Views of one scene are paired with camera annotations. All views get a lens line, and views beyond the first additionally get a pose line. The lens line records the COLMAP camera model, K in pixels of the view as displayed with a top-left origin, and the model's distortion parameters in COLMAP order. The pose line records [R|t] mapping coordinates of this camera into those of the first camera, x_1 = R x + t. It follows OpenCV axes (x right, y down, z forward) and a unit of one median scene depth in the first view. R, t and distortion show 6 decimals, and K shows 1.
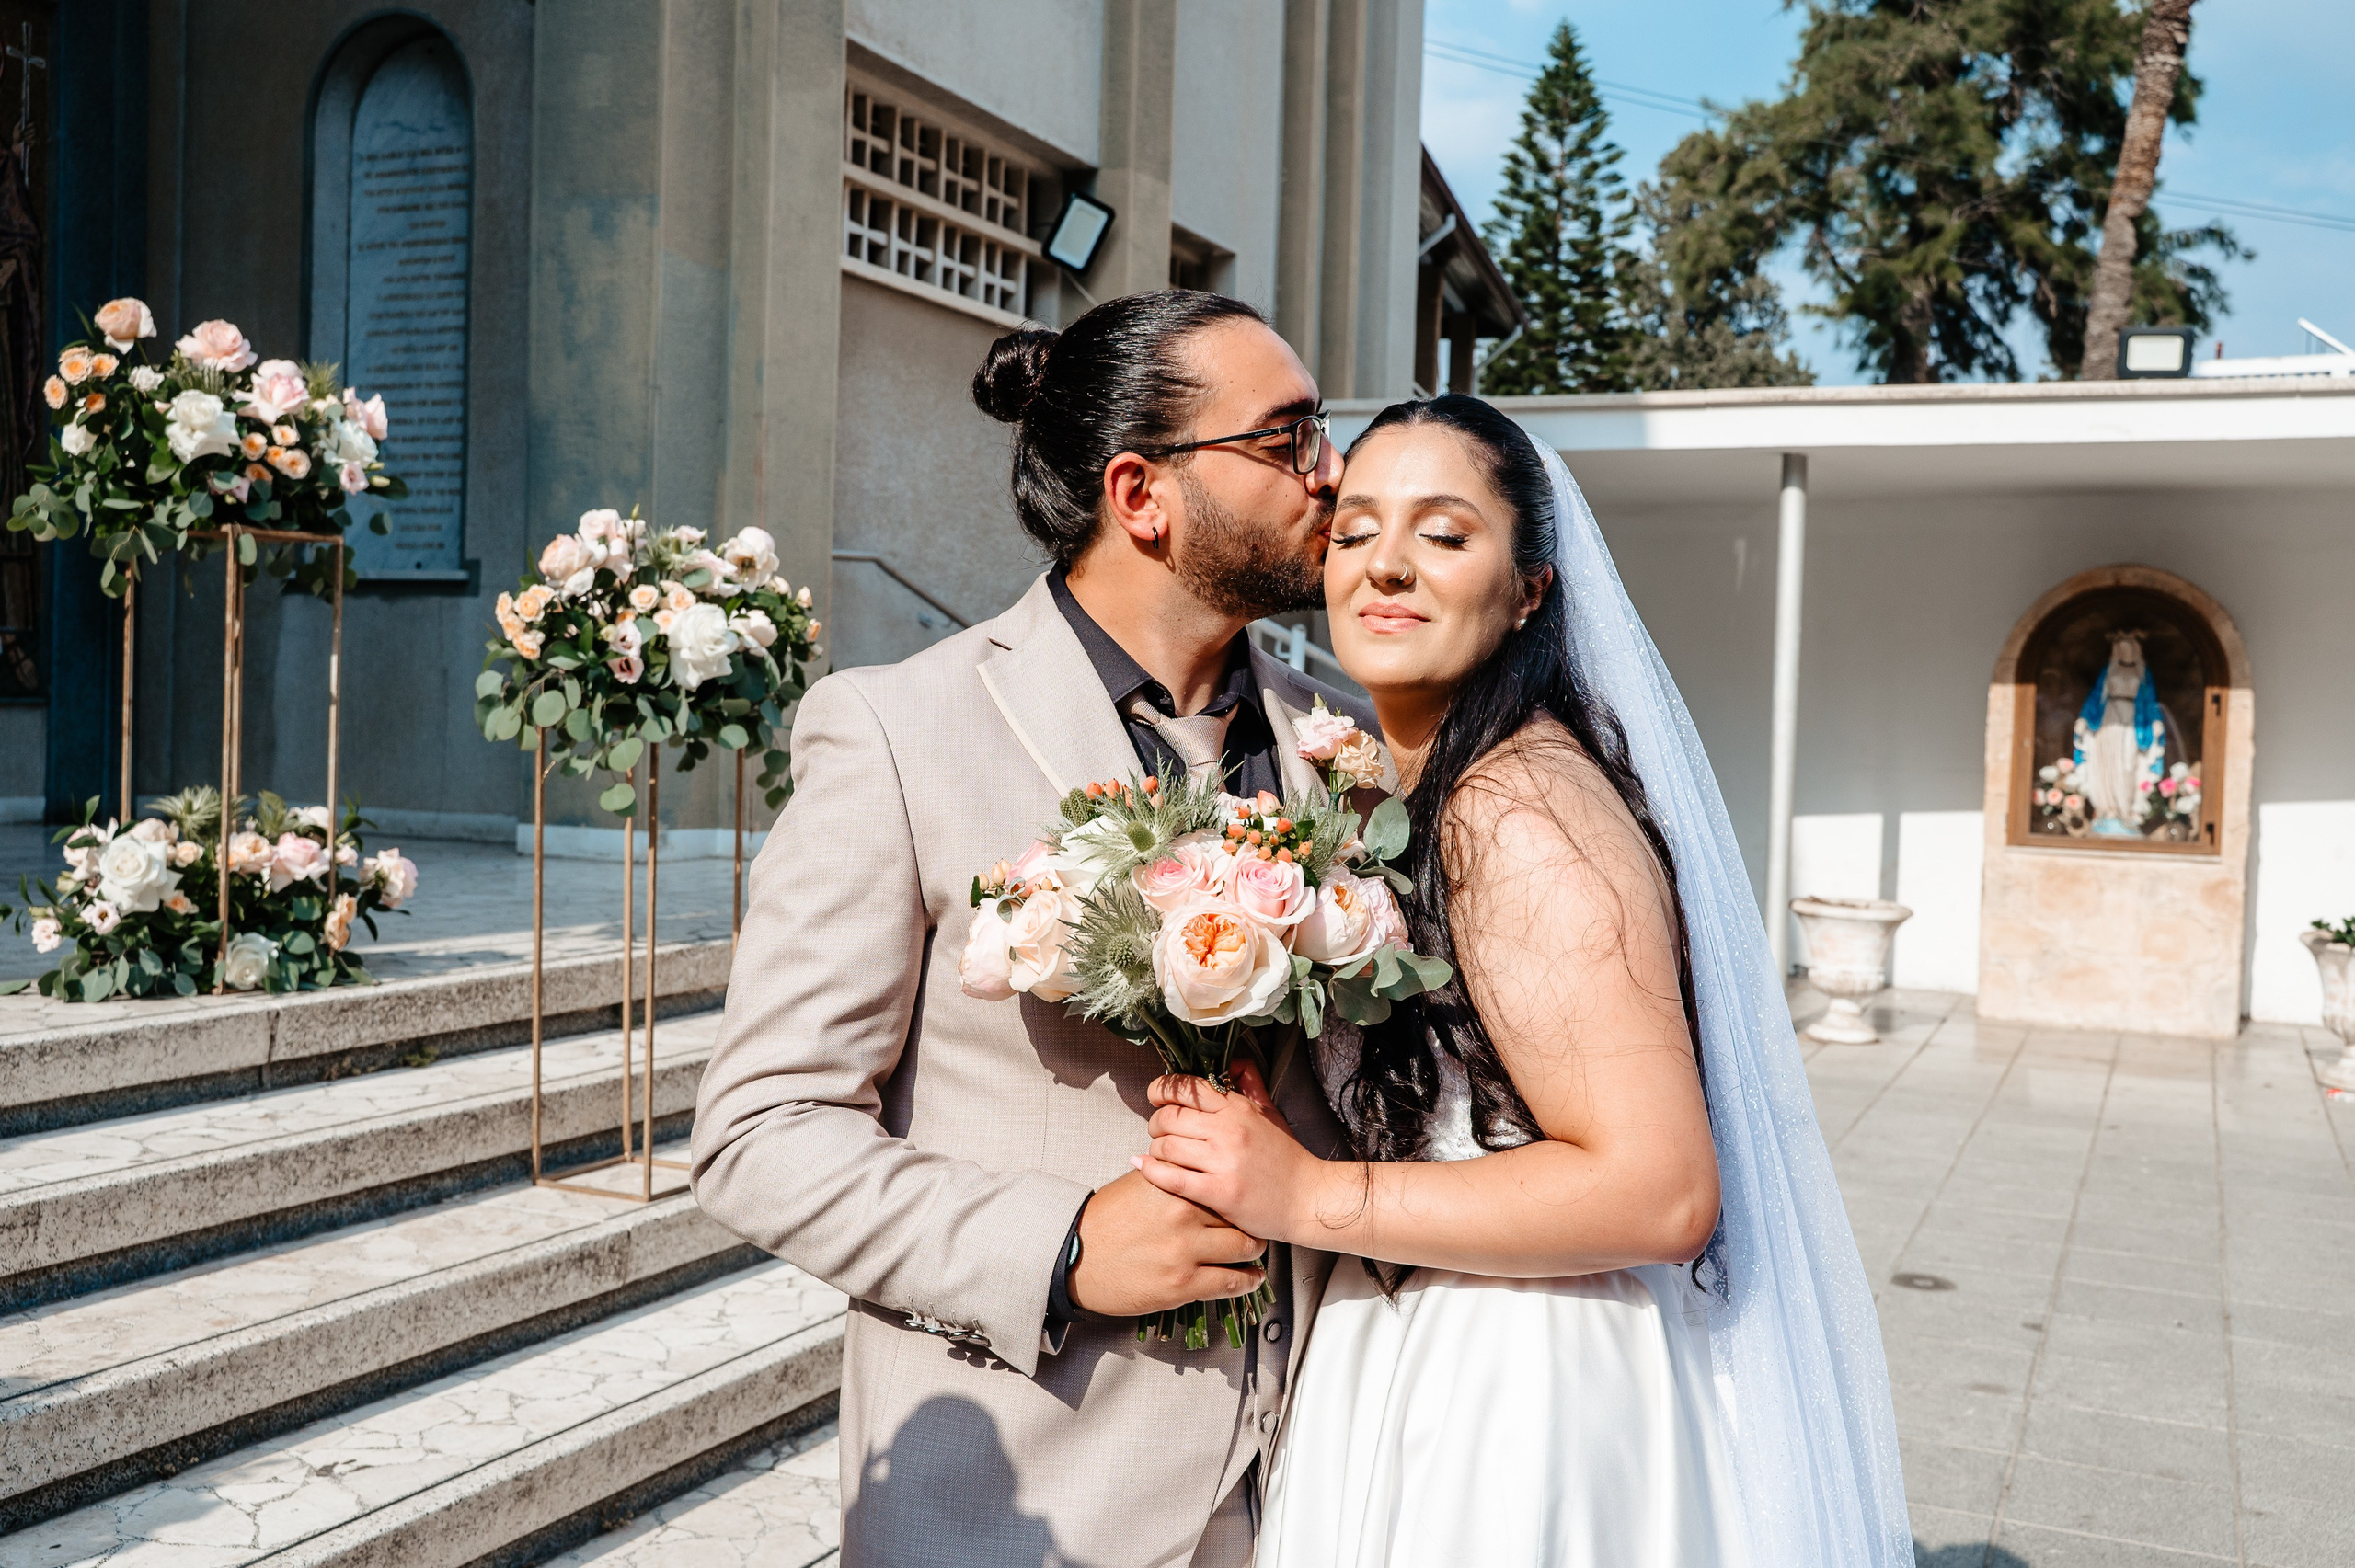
lens RADIAL K [[2202.7, 0, 1177.5], [0, 2202.7, 784.0], [0, 0, 1]] dist [-0.009084, 0.020552]
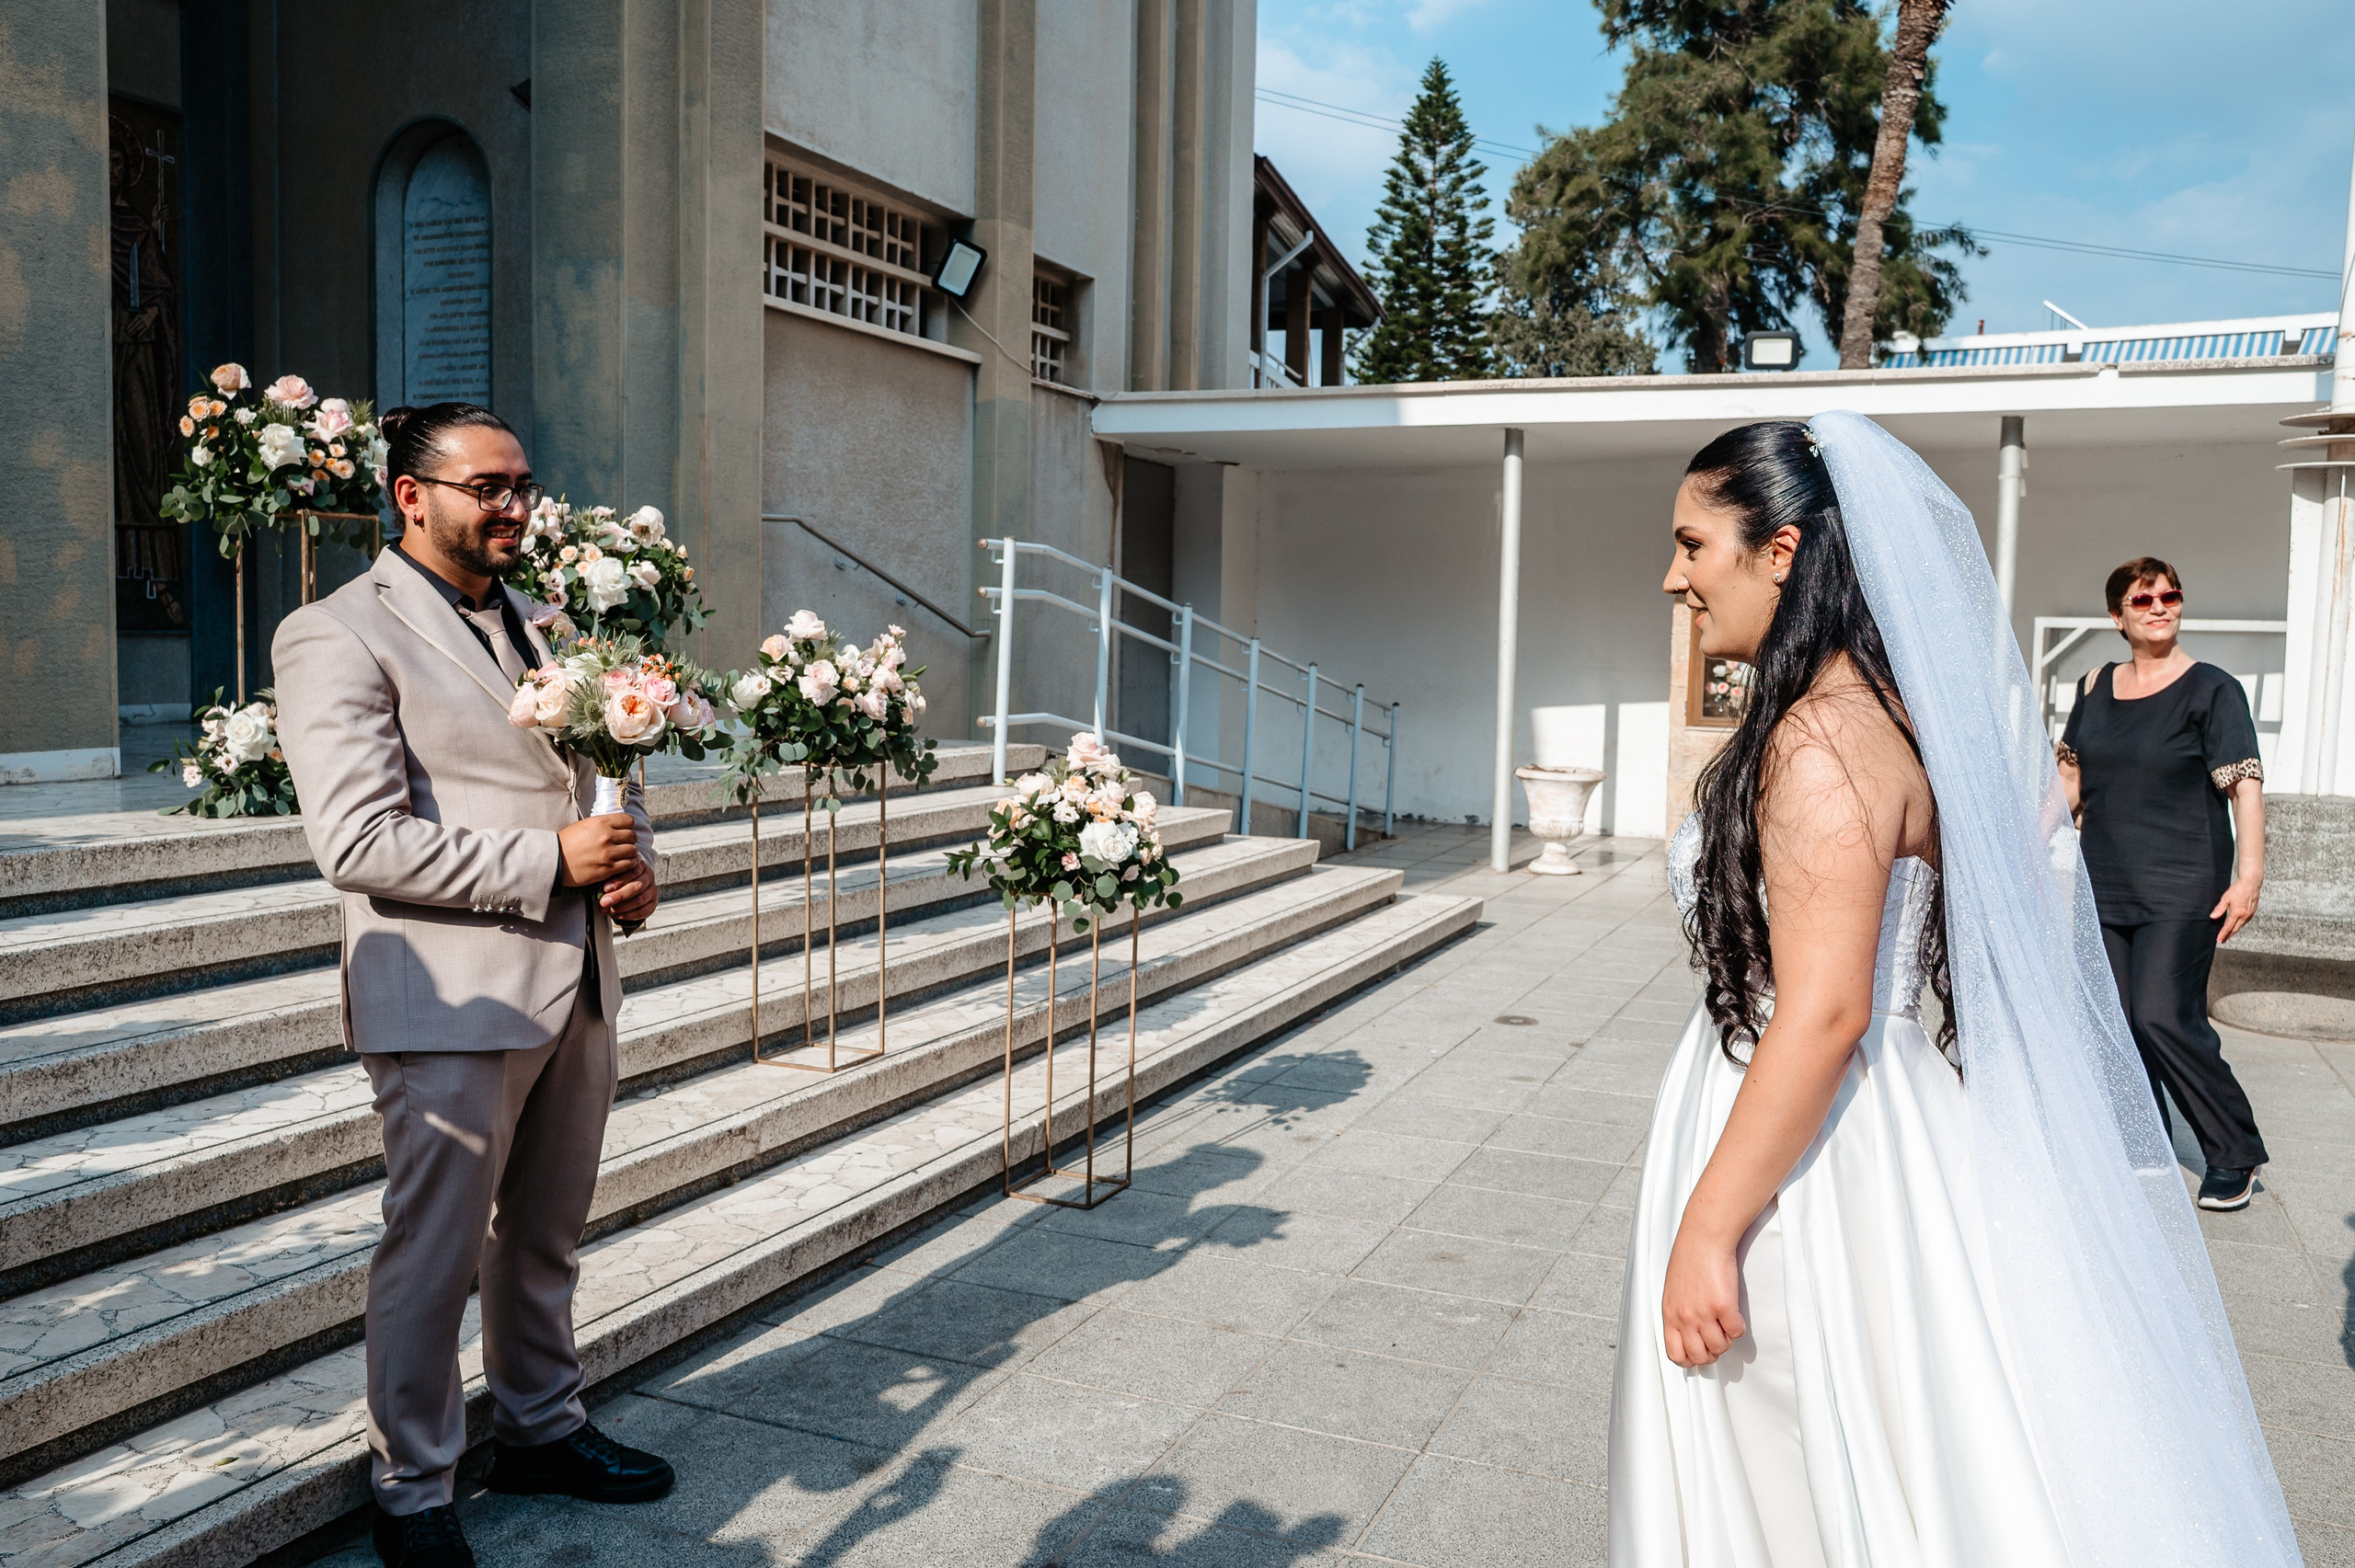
lens RADIAL K [[1877.3, 0, 1176.9], [0, 1877.3, 776.2], [0, 0, 1]] dist [-0.013953, 0.006205]
pose [[0.999887, -0.013122, 0.007349, 0.161424], [0.012812, 0.999086, 0.040782, 0.021887], [-0.007877, -0.040684, 0.999141, -0.306753]]
